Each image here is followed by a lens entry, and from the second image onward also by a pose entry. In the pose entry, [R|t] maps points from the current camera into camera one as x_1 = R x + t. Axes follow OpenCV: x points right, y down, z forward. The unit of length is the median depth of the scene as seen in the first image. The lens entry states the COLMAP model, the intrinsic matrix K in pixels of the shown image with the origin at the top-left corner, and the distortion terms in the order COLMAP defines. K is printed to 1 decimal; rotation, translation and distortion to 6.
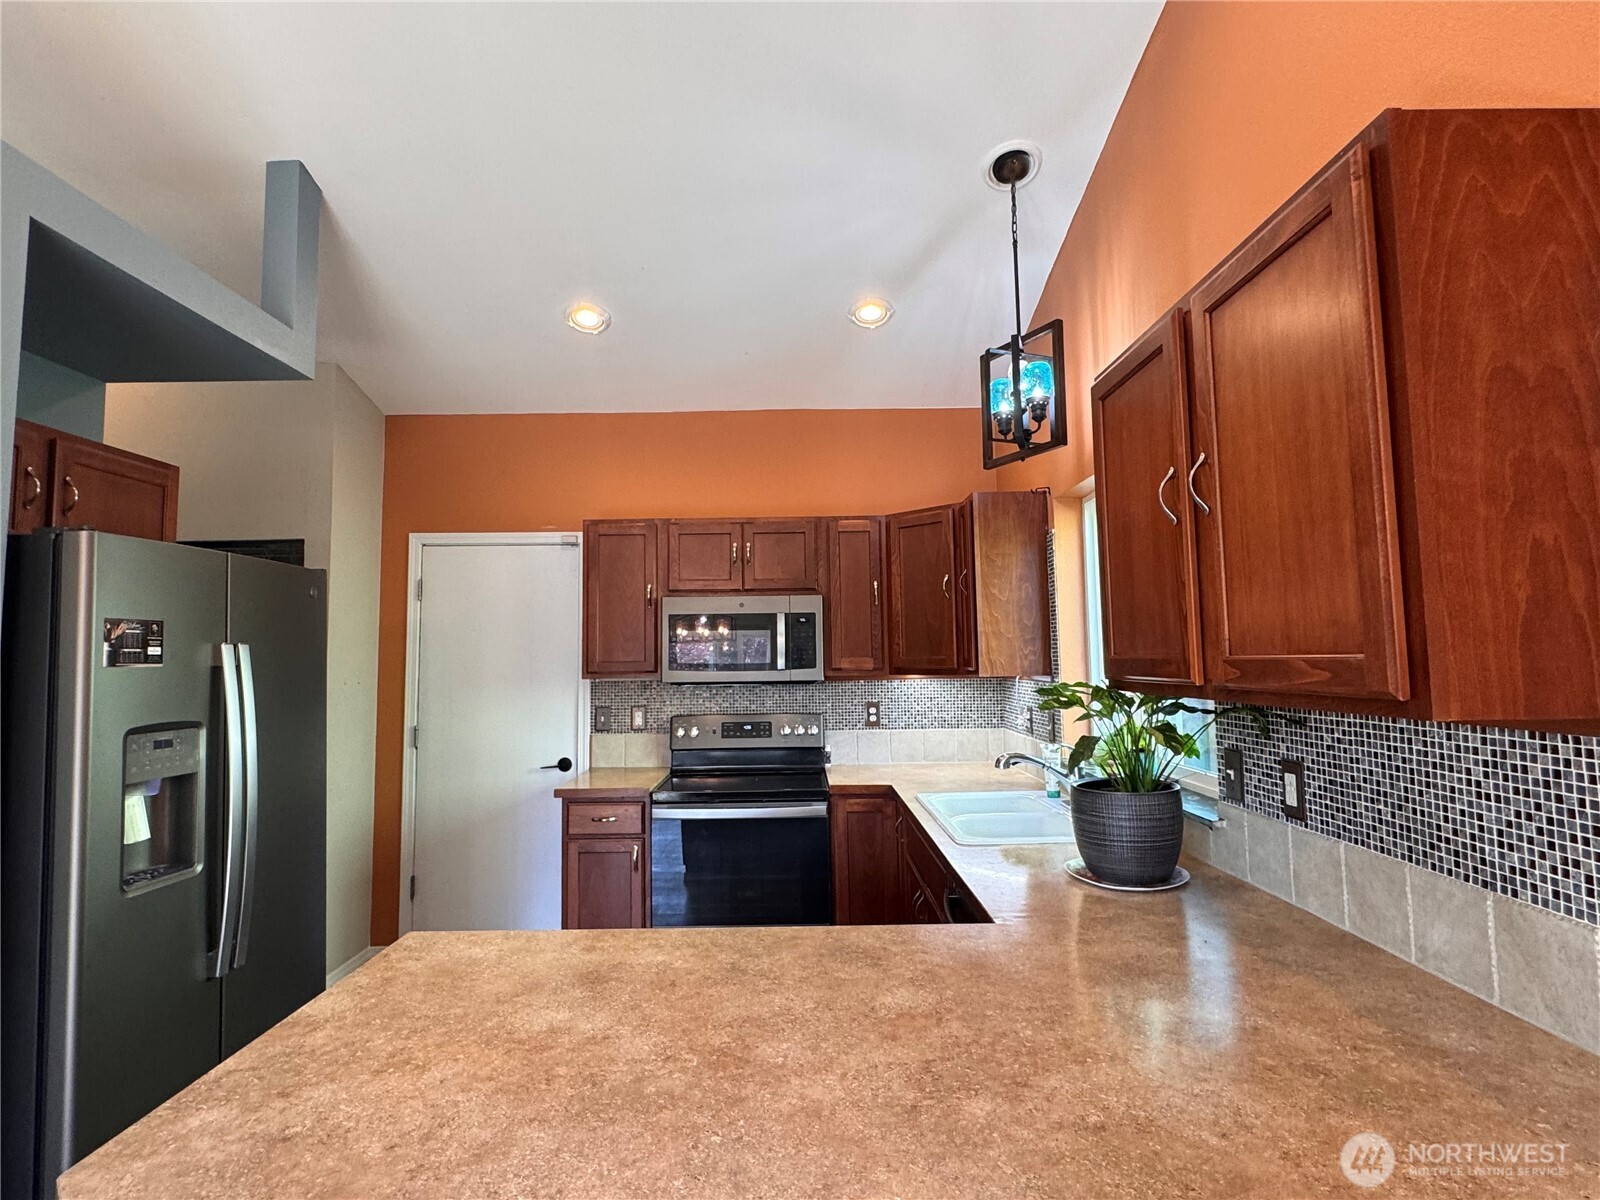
lens RADIAL K [[815.1, 0, 794.0], [0, 815.1, 595.8], [0, 0, 1]] dist [-0.002471, 0.000455]
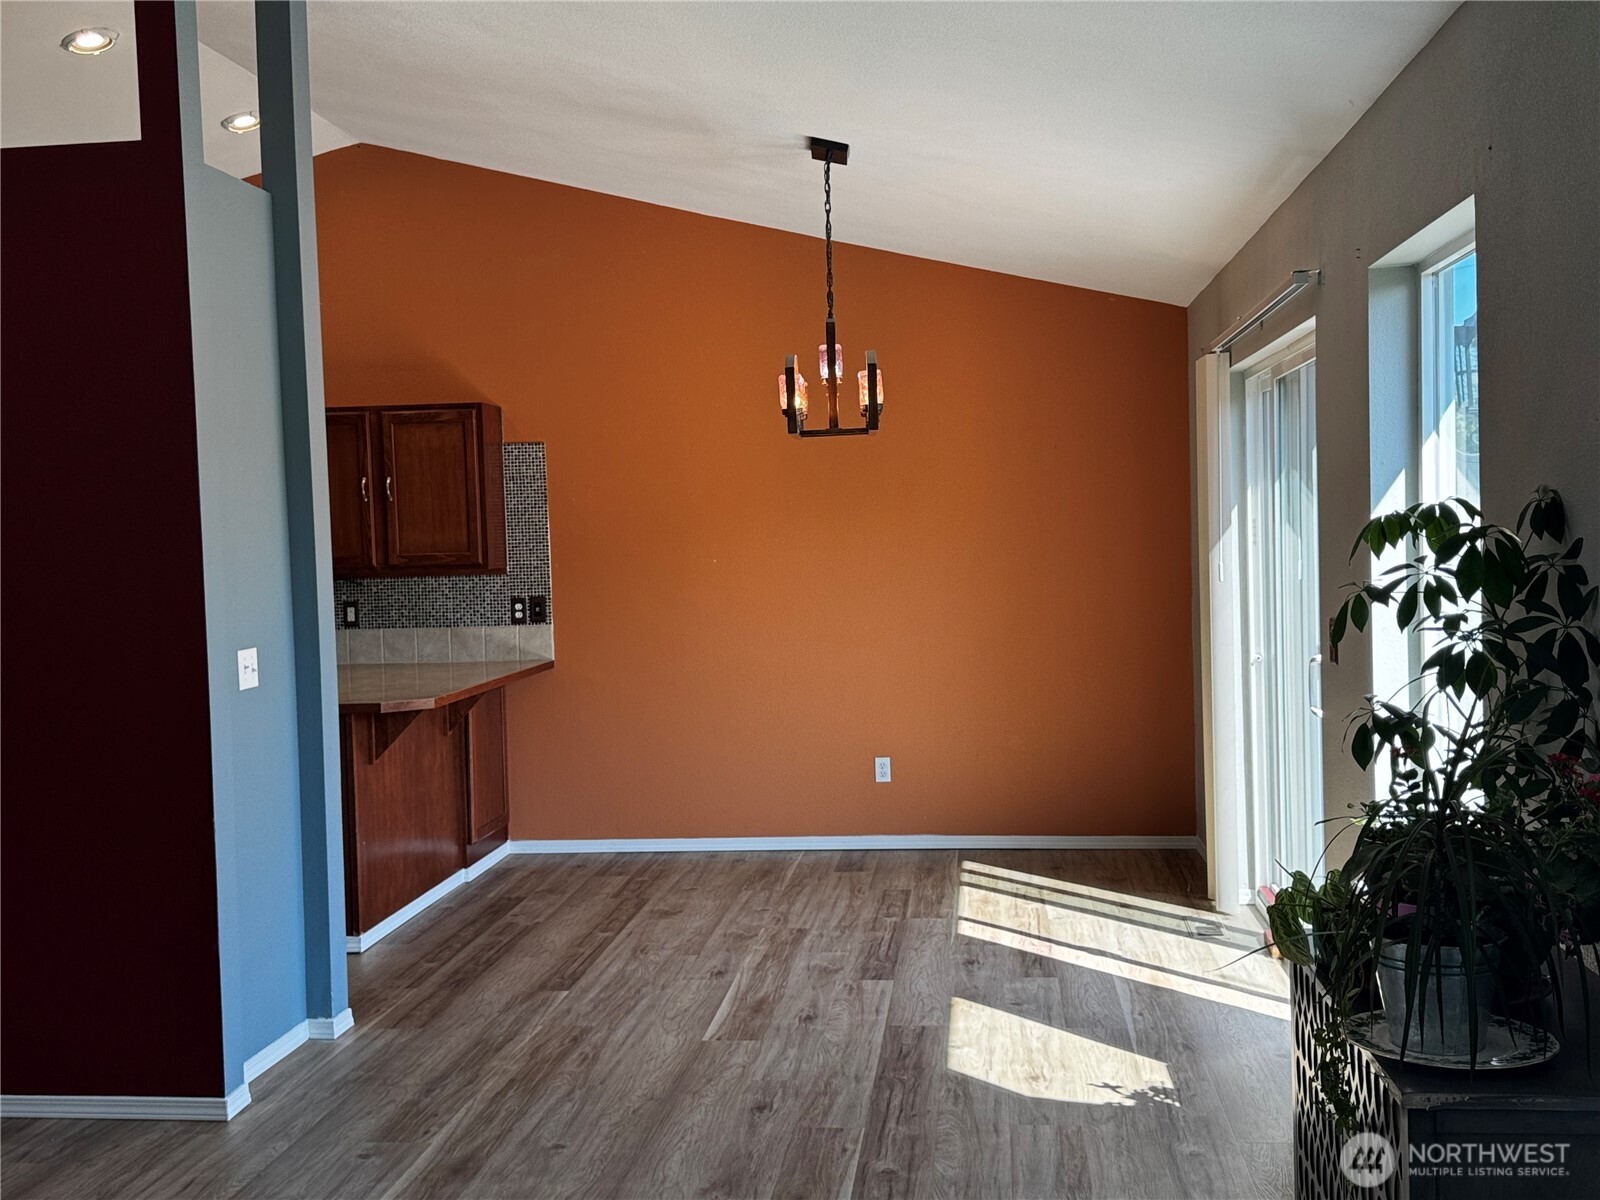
lens RADIAL K [[1641.5, 0, 796.2], [0, 1641.5, 603.8], [0, 0, 1]] dist [0.179354, -0.429993]
pose [[0.114086, -0.031008, 0.992987, -4.100706], [-0.048739, 0.998135, 0.036769, -0.024937], [-0.992275, -0.052592, 0.112362, -0.807409]]
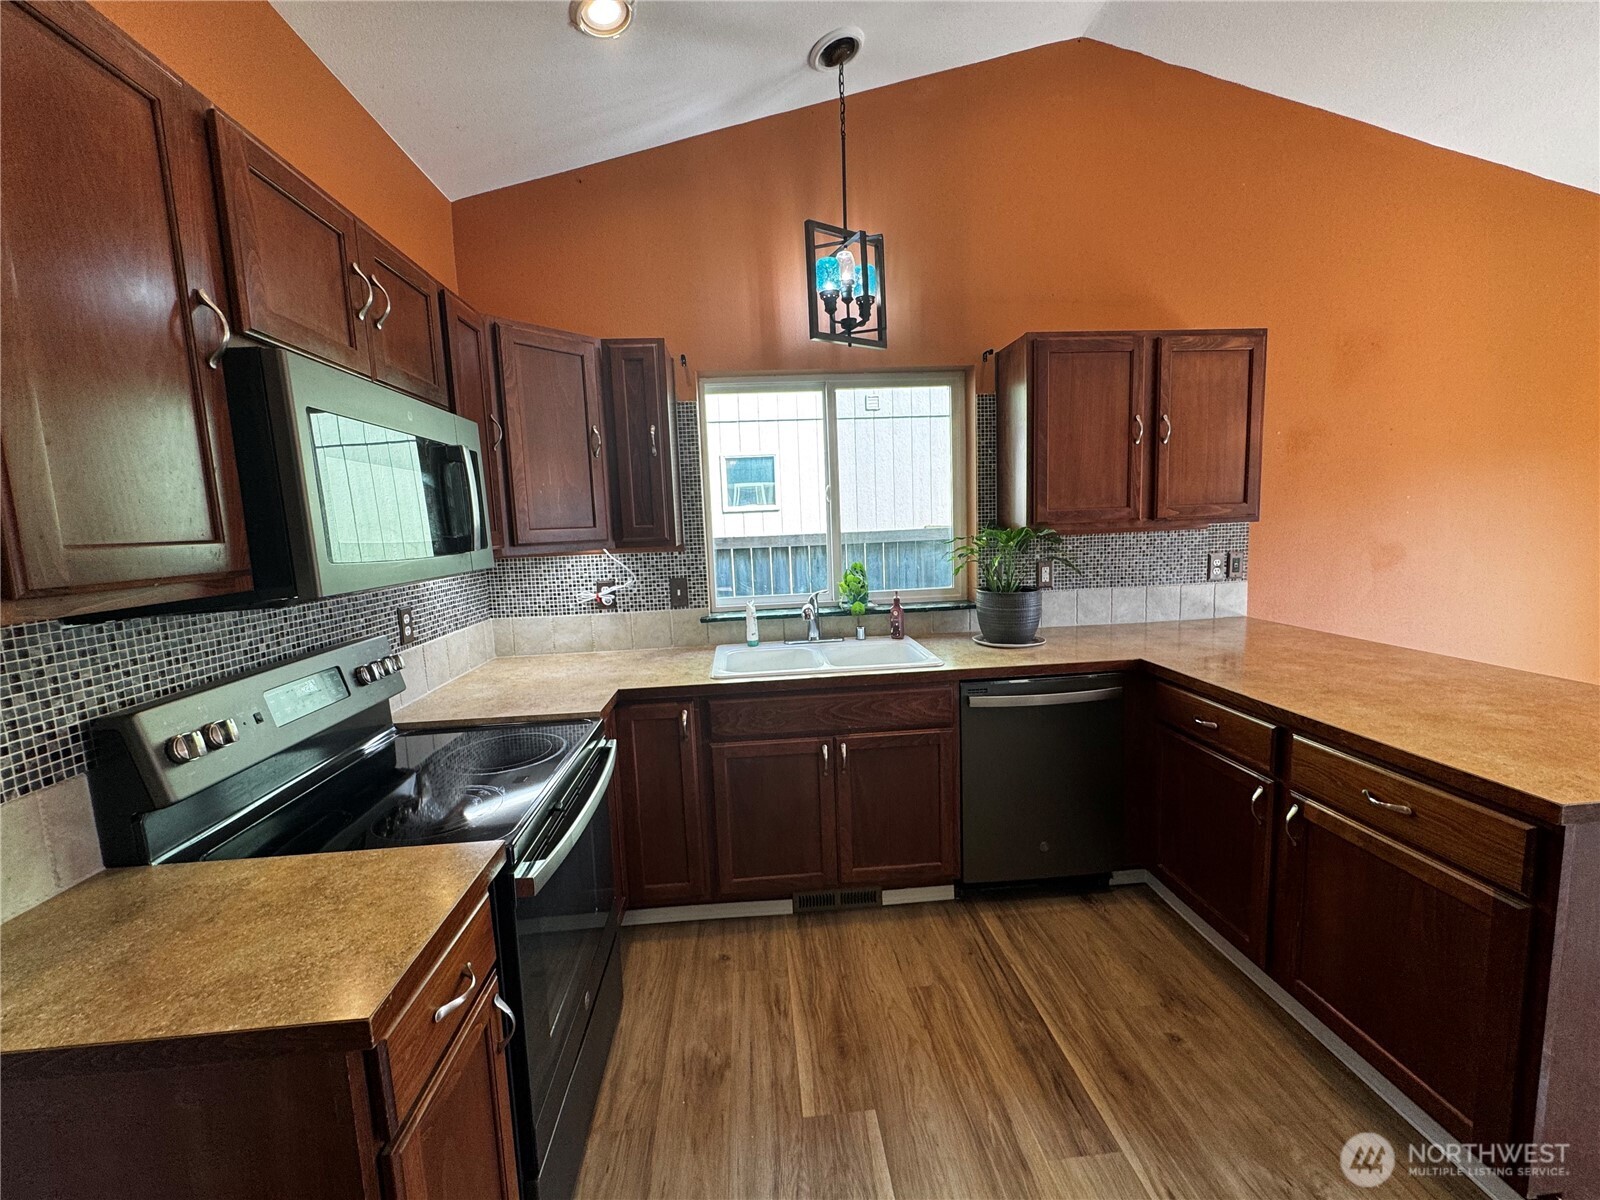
lens RADIAL K [[640.9, 0, 799.2], [0, 640.9, 597.0], [0, 0, 1]] dist [-0.000085, -0.000045]
pose [[-0.084835, -0.101383, 0.991224, -1.067449], [-0.036196, 0.994467, 0.098617, 0.163682], [-0.995737, -0.027512, -0.088035, 1.895863]]
